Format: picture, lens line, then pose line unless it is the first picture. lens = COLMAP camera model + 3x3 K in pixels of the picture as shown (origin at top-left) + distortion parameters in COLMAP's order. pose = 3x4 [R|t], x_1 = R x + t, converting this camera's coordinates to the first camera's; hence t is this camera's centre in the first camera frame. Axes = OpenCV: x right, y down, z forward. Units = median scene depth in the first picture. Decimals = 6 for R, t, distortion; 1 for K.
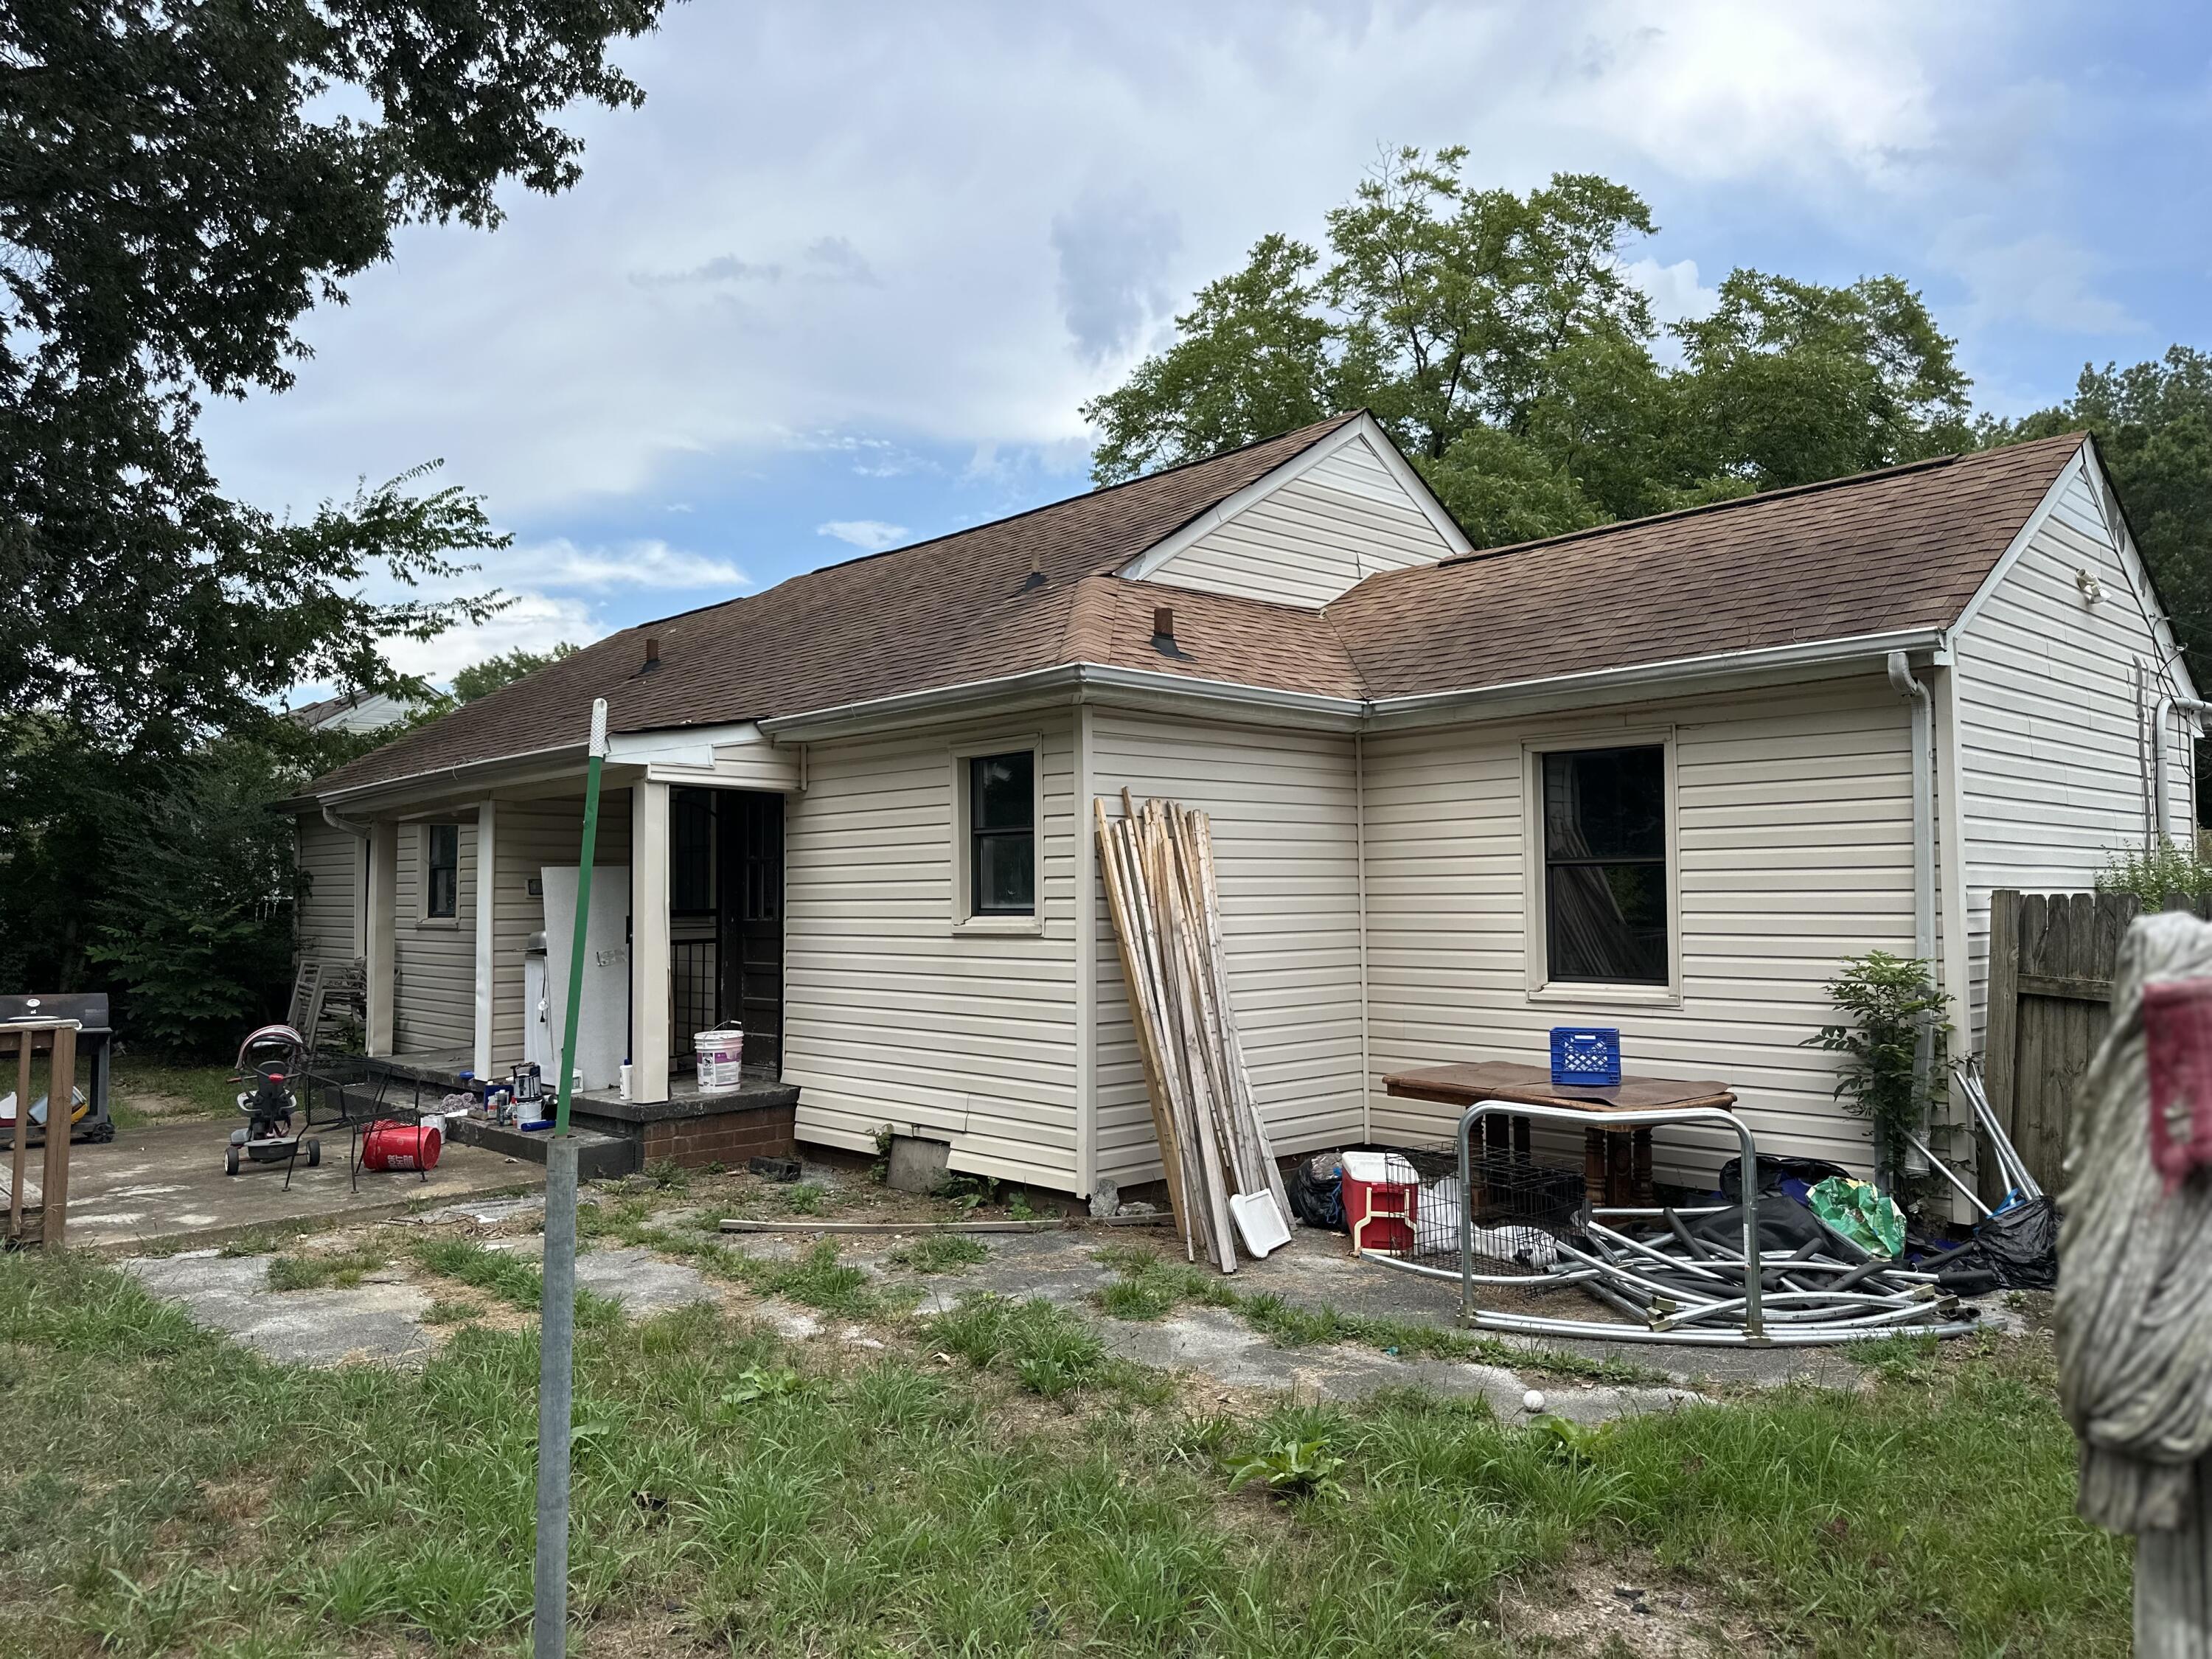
lens RADIAL K [[1554.2, 0, 1115.8], [0, 1554.2, 835.0], [0, 0, 1]] dist [0.057155, -0.071866]
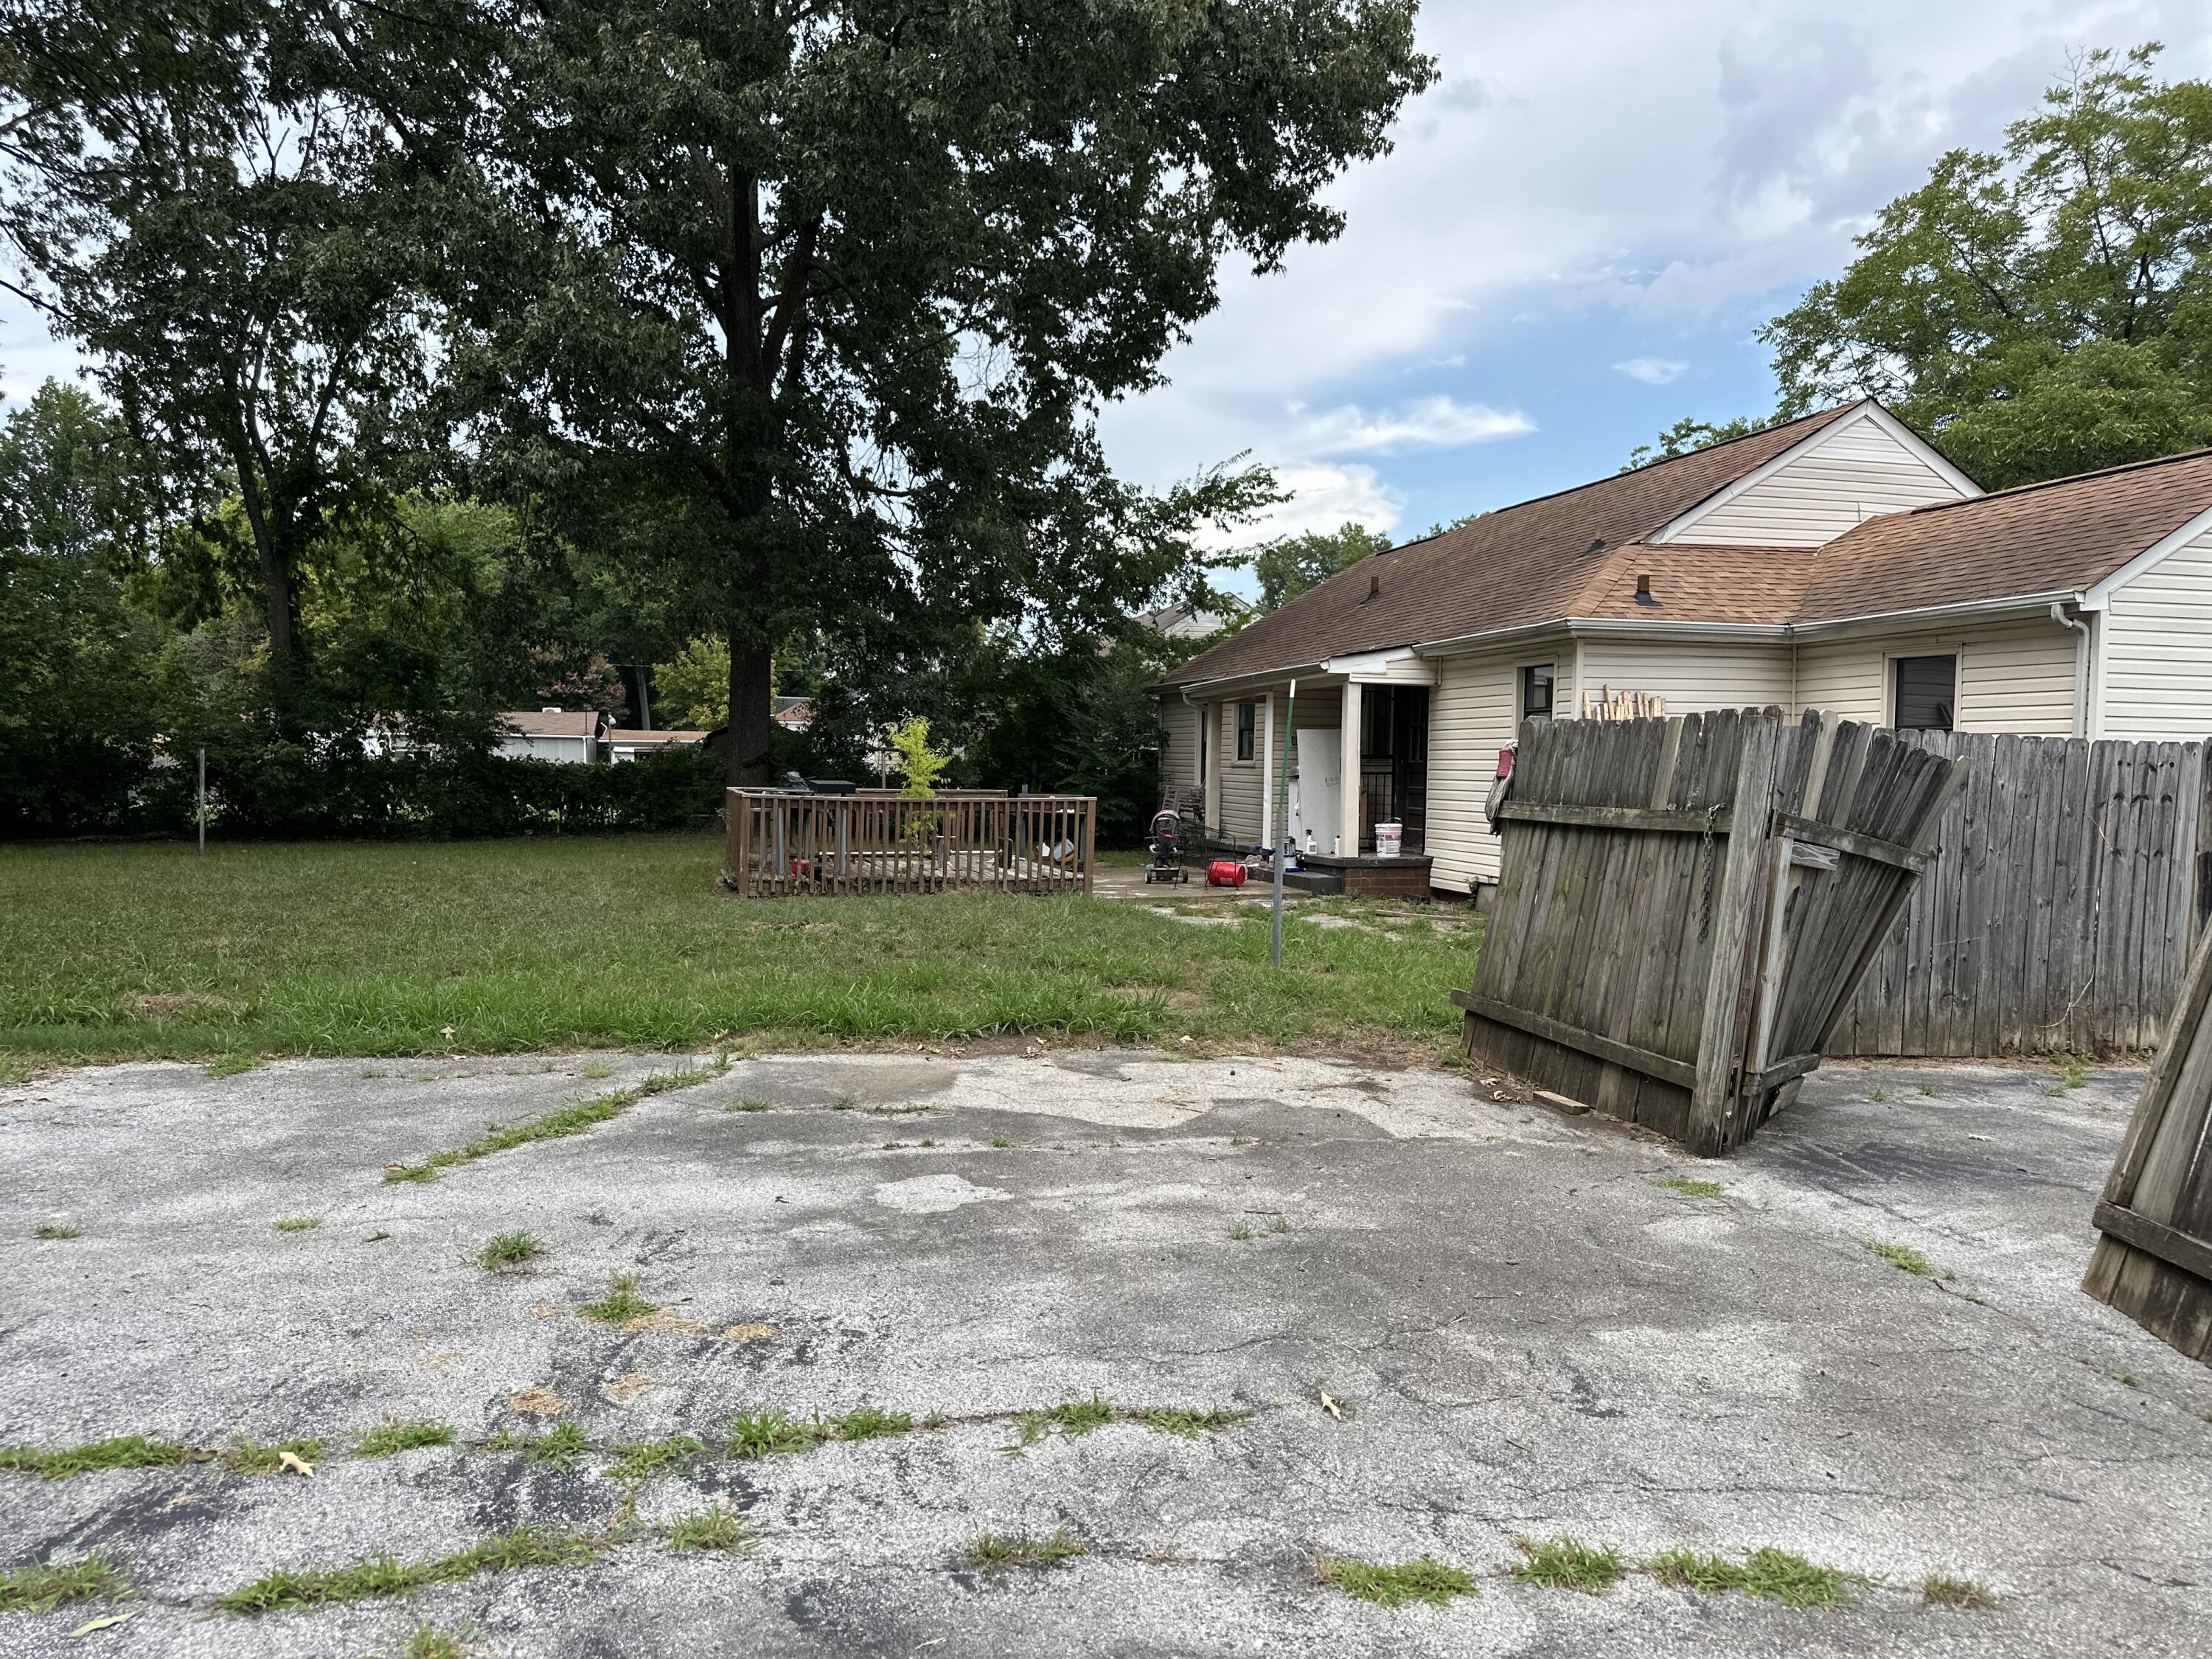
lens RADIAL K [[1554.2, 0, 1093.6], [0, 1554.2, 869.4], [0, 0, 1]] dist [0.057155, -0.071866]
pose [[0.876129, 0.049607, -0.479517, 0.292011], [0.002909, 0.994129, 0.108160, -0.013467], [0.482067, -0.096157, 0.870842, -0.680159]]
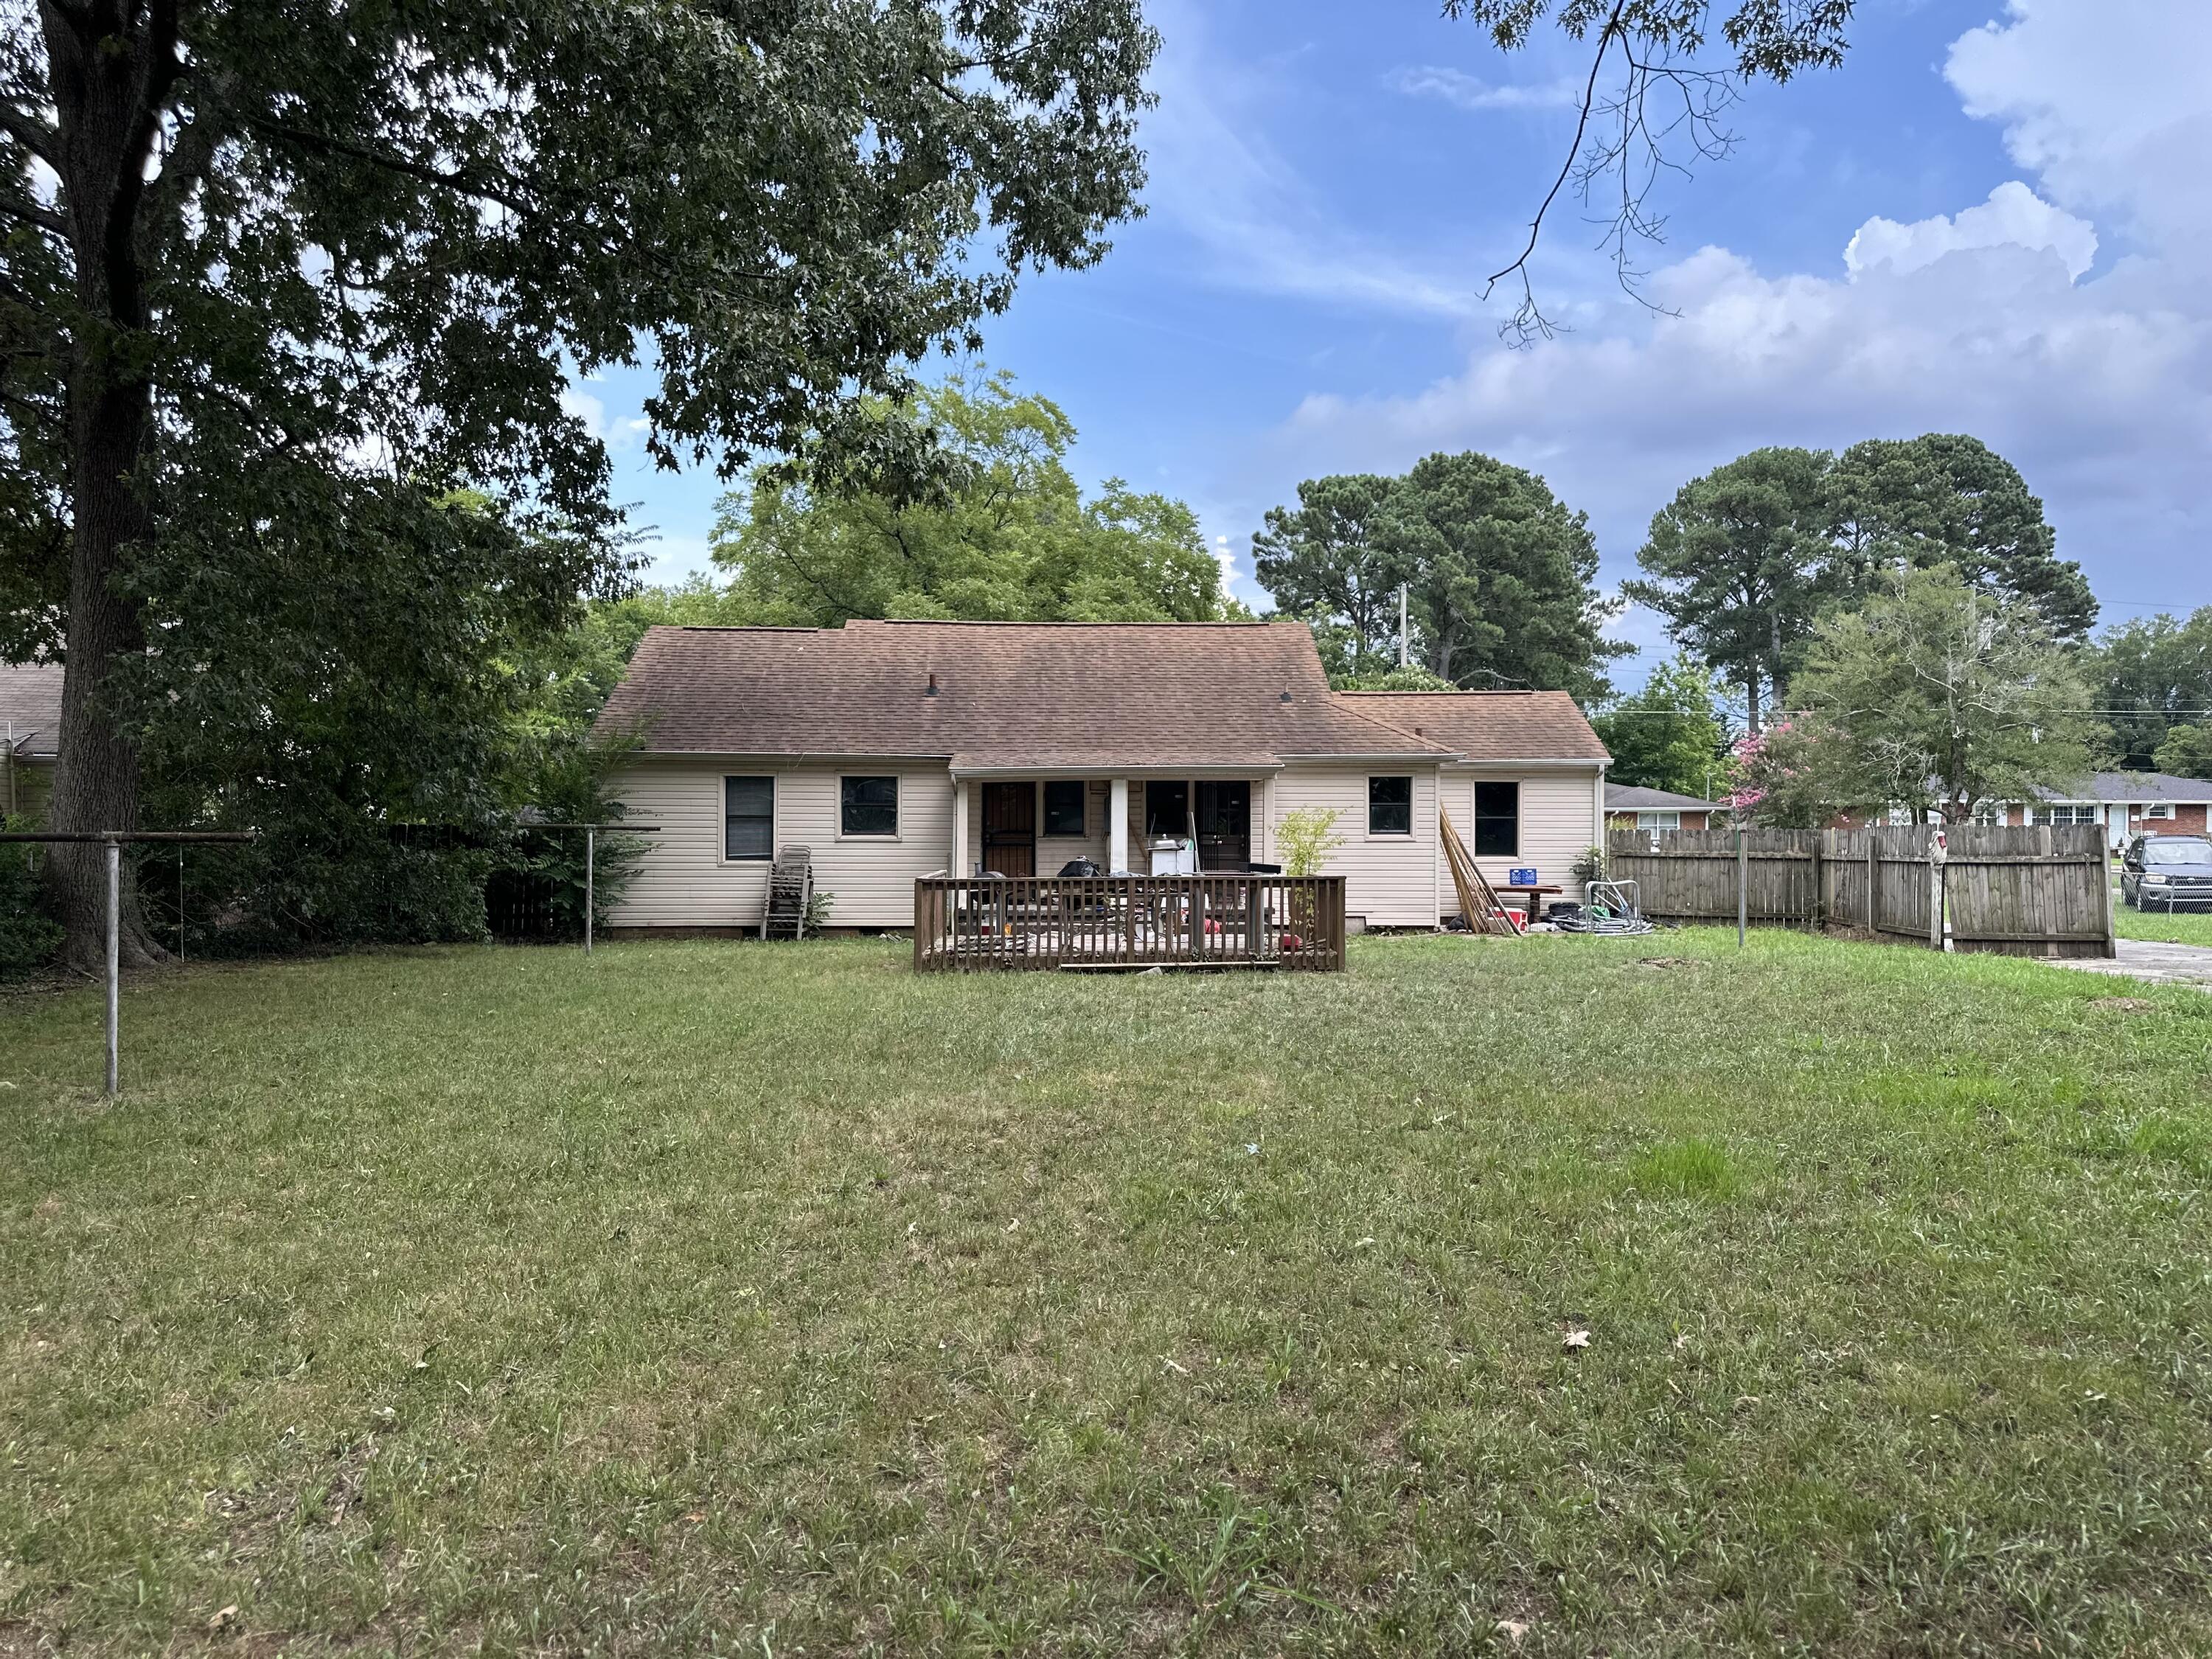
lens RADIAL K [[1554.2, 0, 1099.3], [0, 1554.2, 827.7], [0, 0, 1]] dist [0.057155, -0.071866]
pose [[0.658388, 0.008953, 0.752625, -2.168789], [-0.037226, 0.999093, 0.020680, 0.001244], [-0.751757, -0.041633, 0.658125, -0.394549]]
